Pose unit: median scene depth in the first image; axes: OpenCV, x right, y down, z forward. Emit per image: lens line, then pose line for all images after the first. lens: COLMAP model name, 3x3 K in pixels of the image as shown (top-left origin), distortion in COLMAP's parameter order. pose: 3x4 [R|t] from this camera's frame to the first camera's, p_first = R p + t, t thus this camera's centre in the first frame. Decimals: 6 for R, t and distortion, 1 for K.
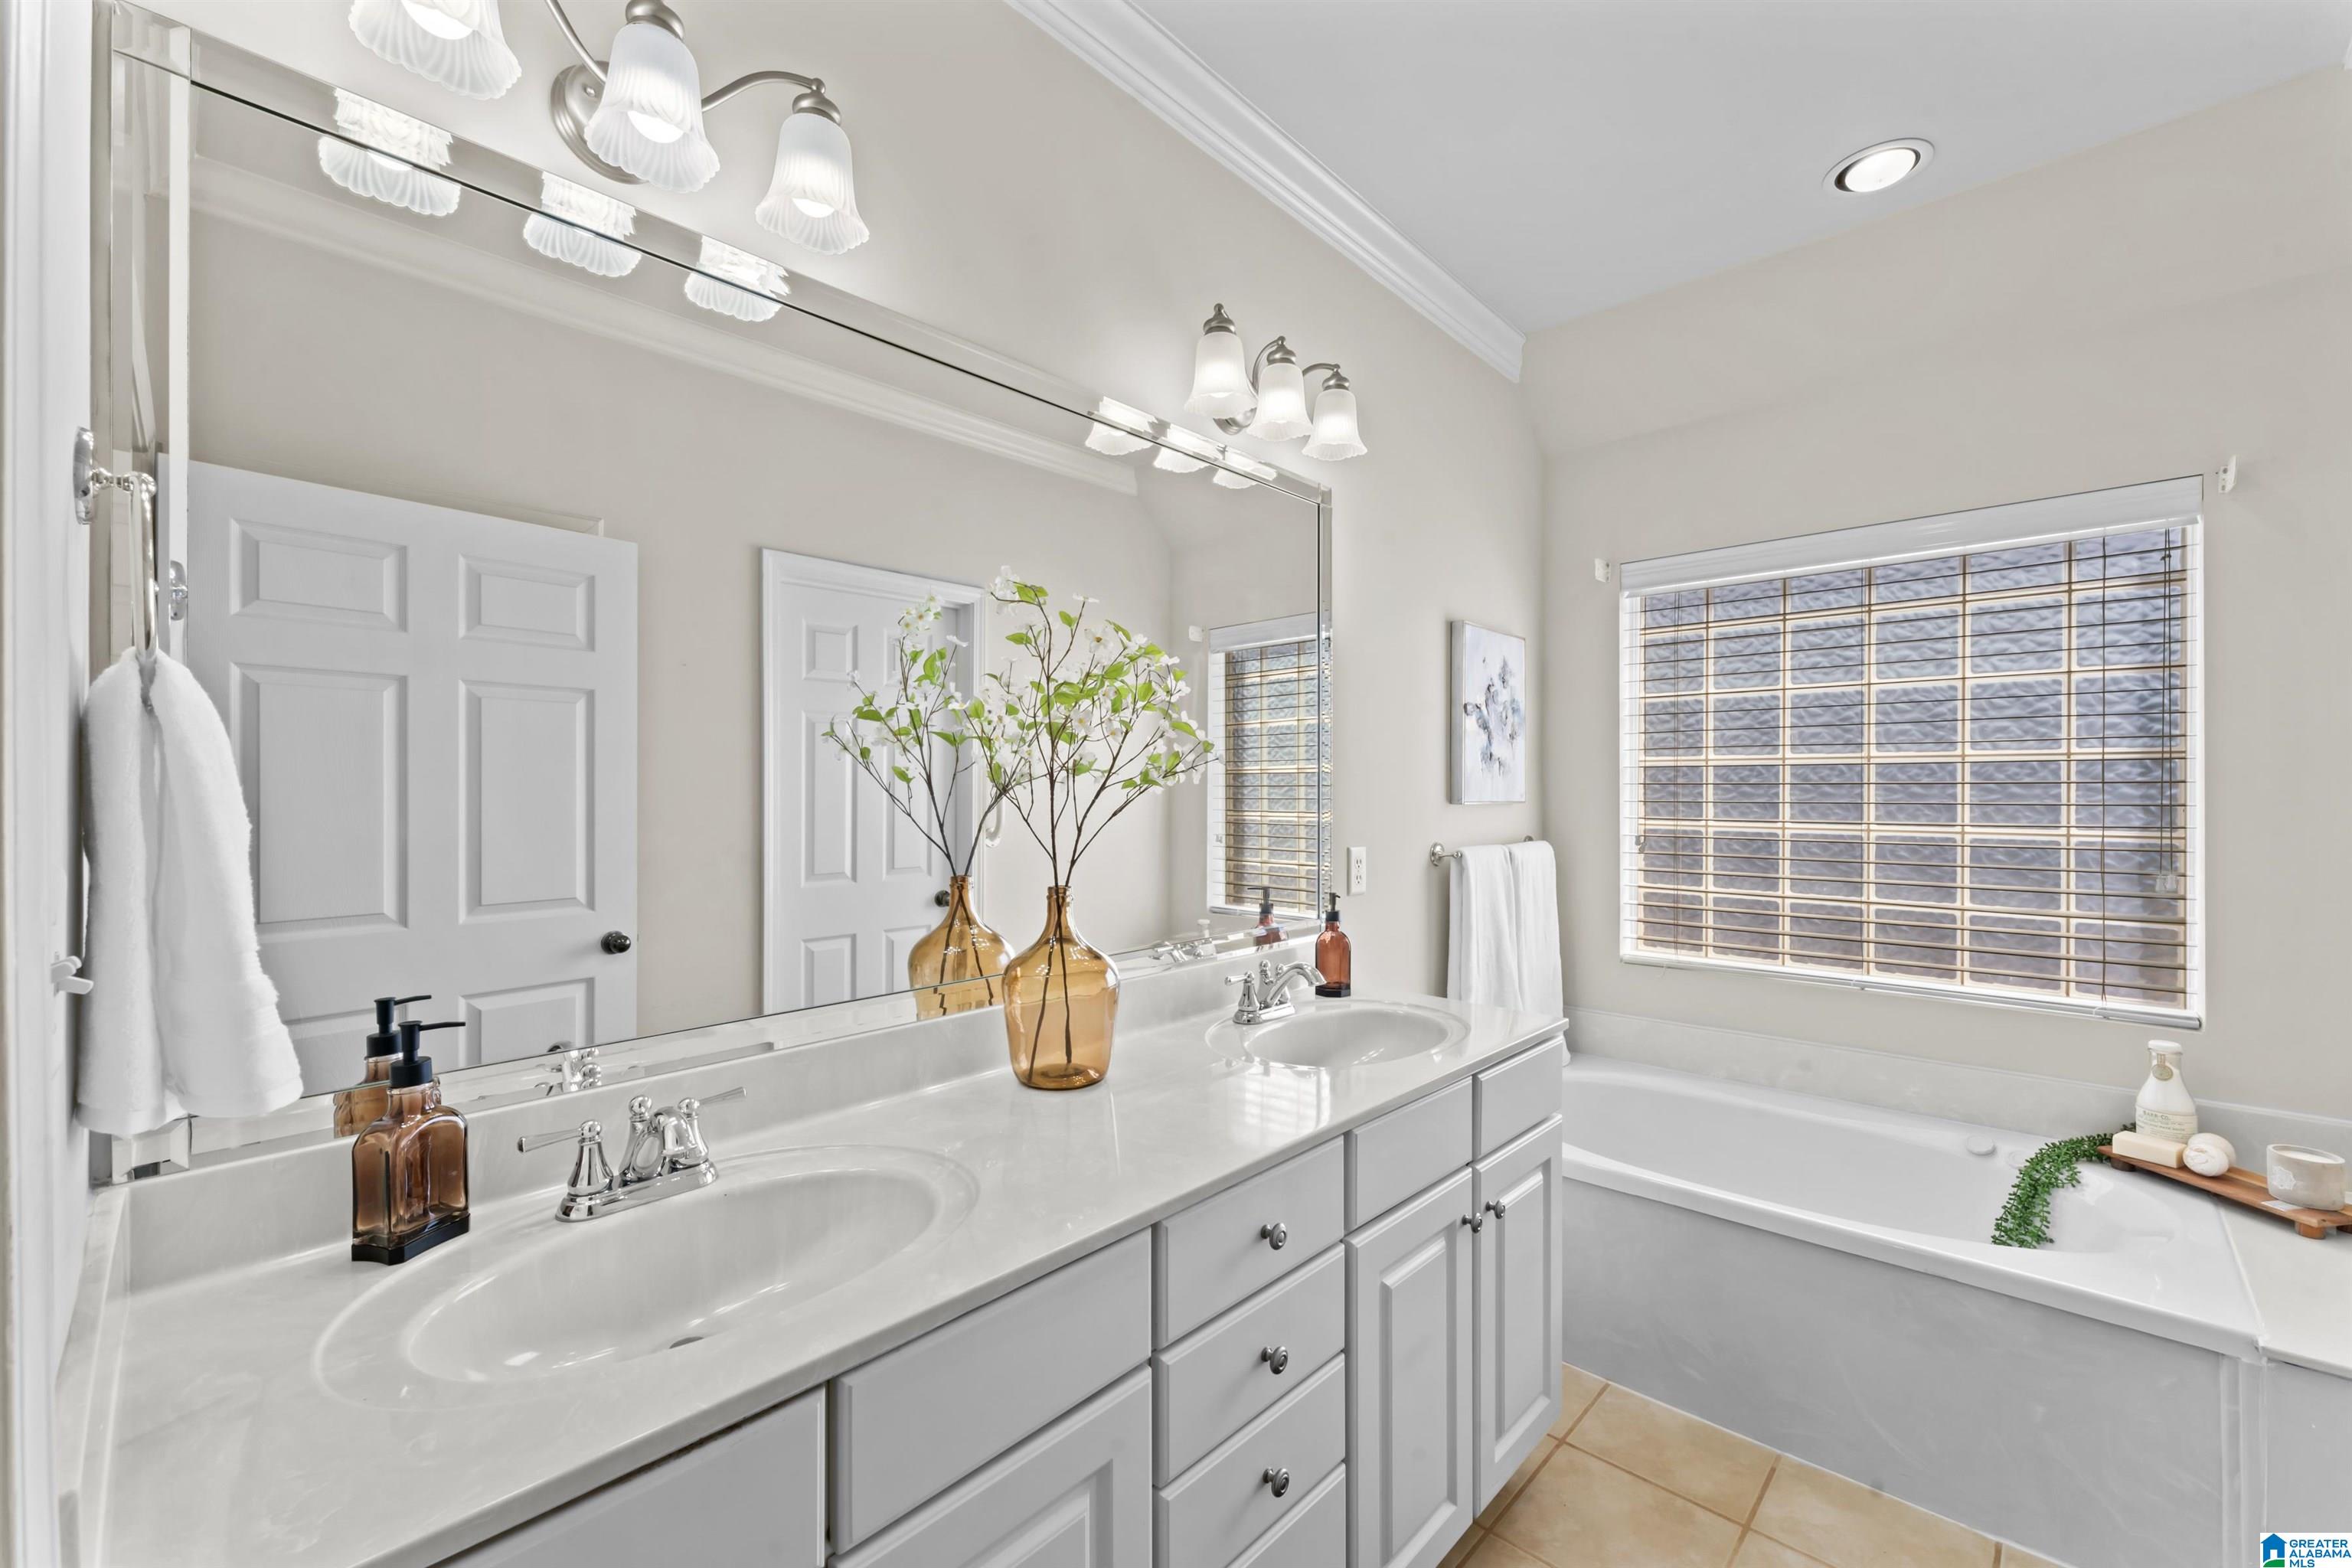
lens RADIAL K [[945.5, 0, 1171.4], [0, 945.5, 779.4], [0, 0, 1]] dist [0.001094, -0.000196]
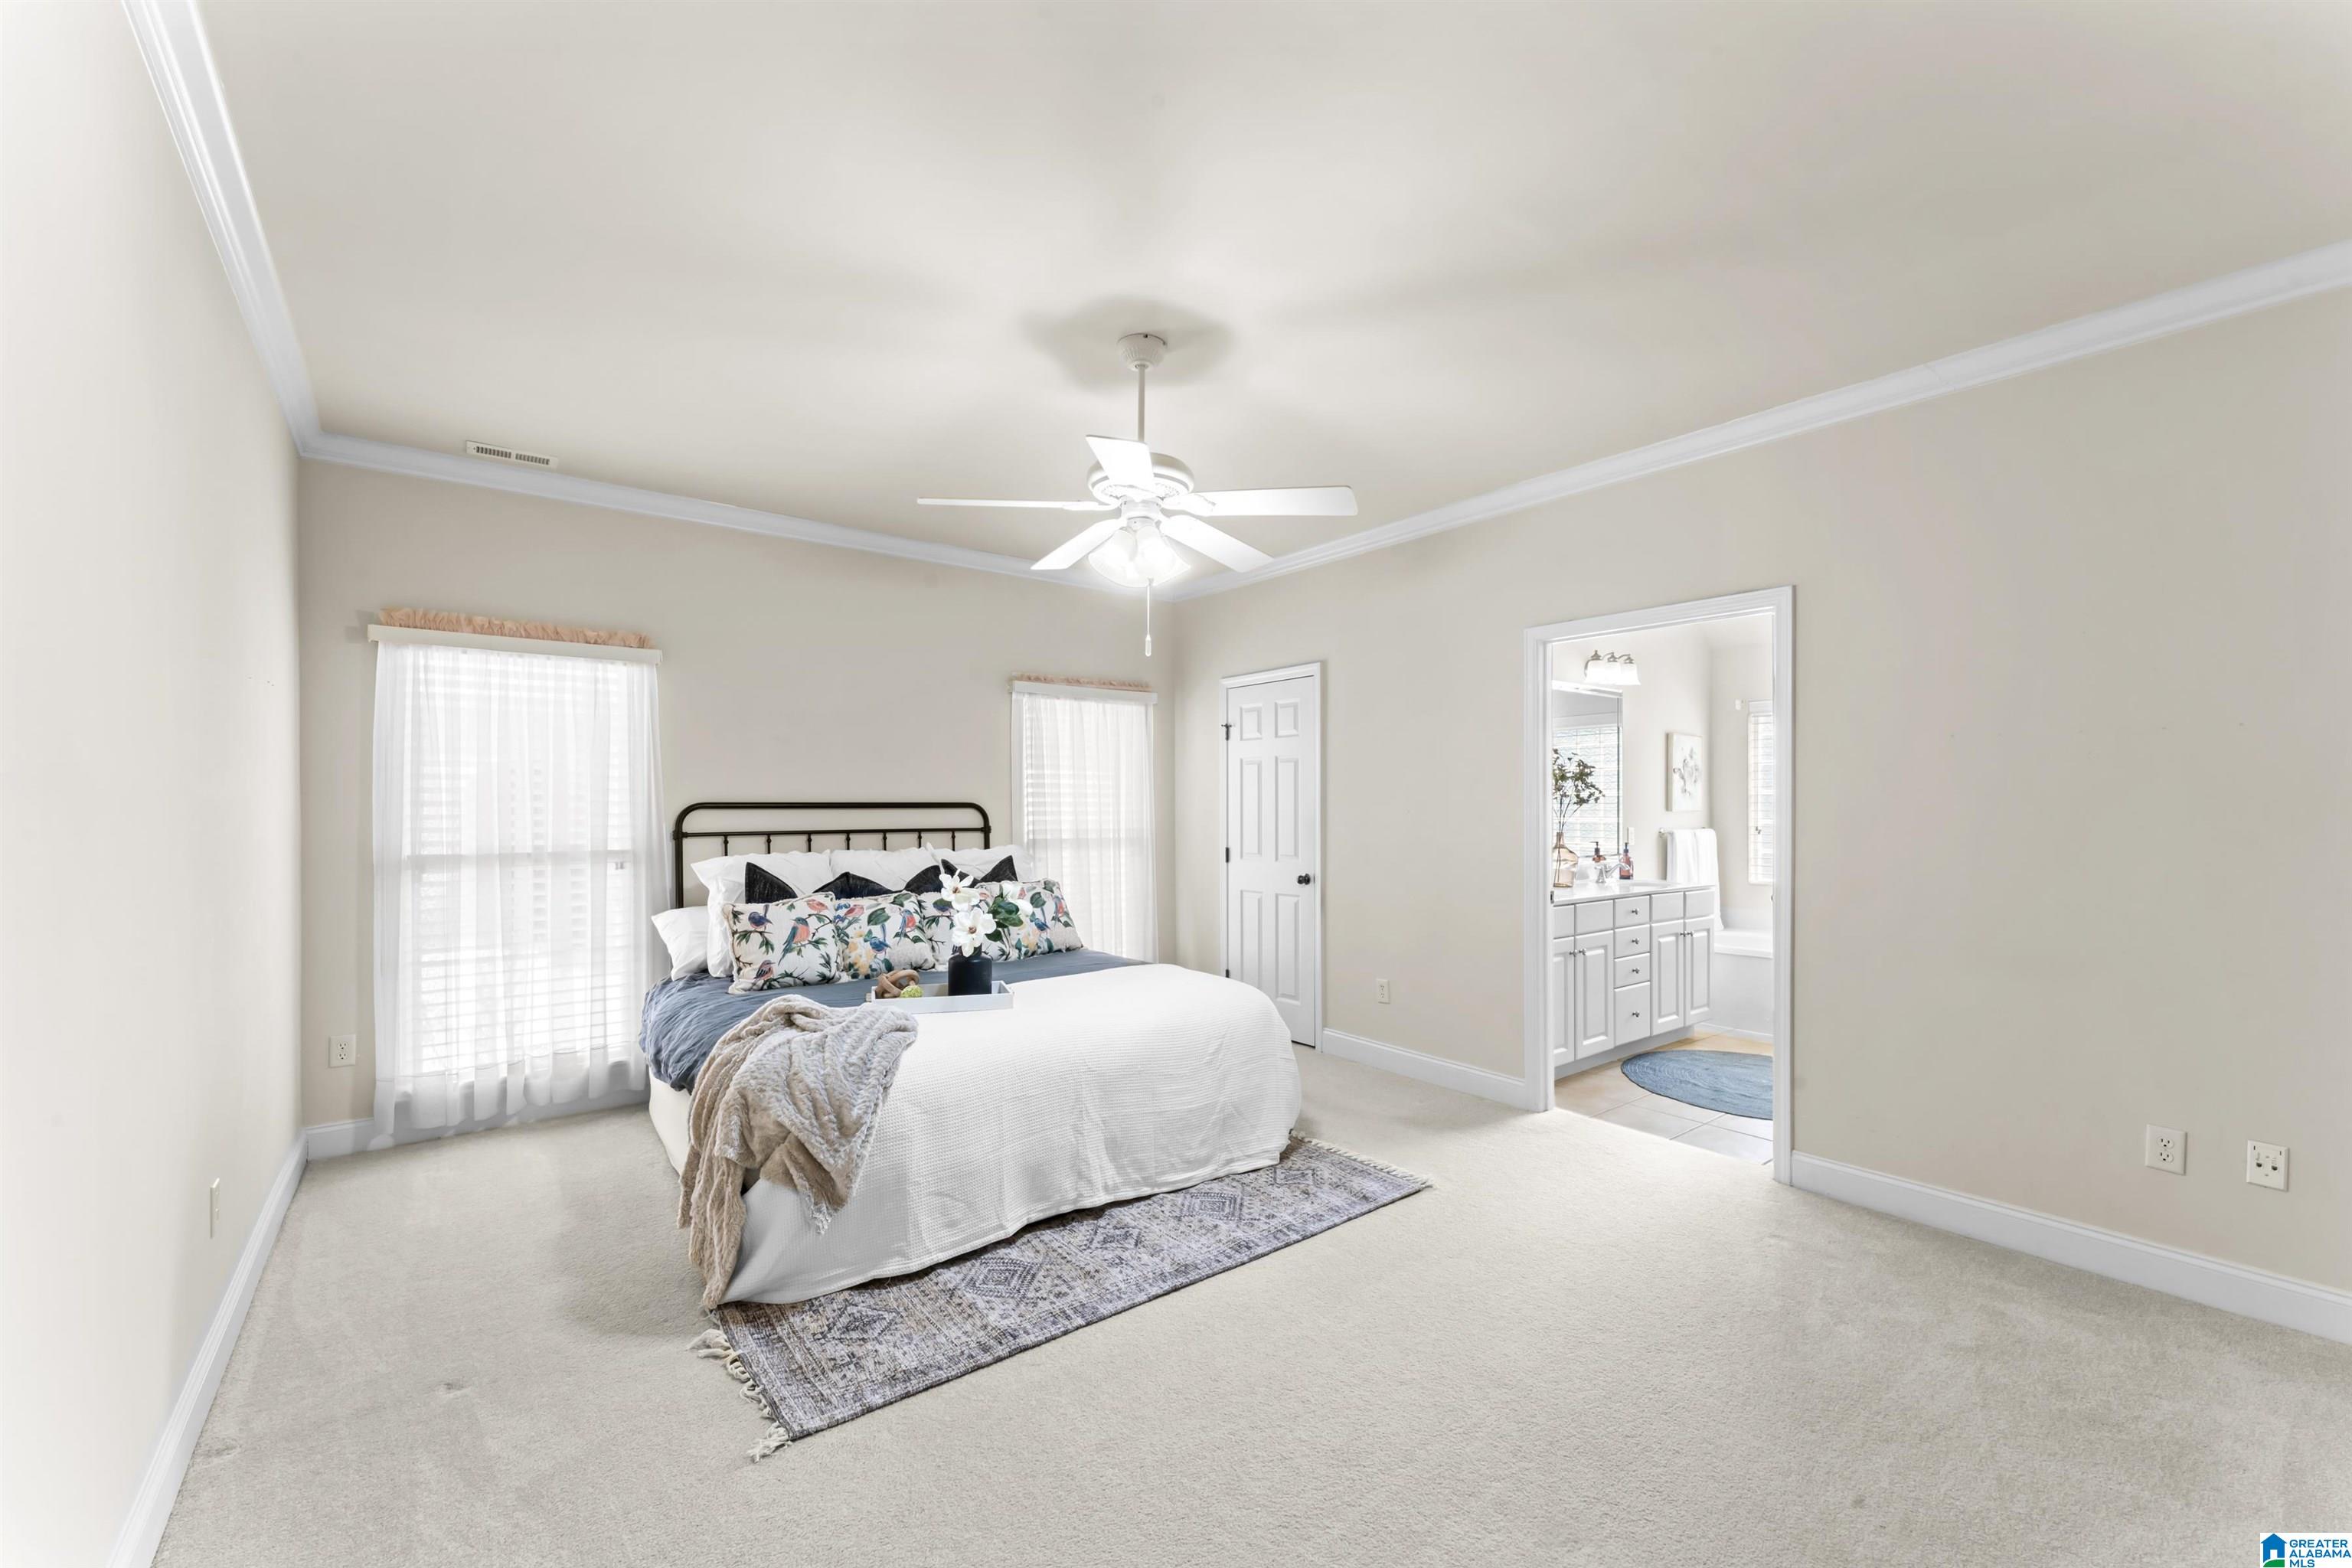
lens RADIAL K [[945.5, 0, 1178.3], [0, 945.5, 800.8], [0, 0, 1]] dist [0.001094, -0.000196]
pose [[0.988420, -0.000203, -0.151741, -0.542266], [-0.000894, 0.999974, -0.007161, 0.018039], [0.151739, 0.007214, 0.988394, -1.486344]]
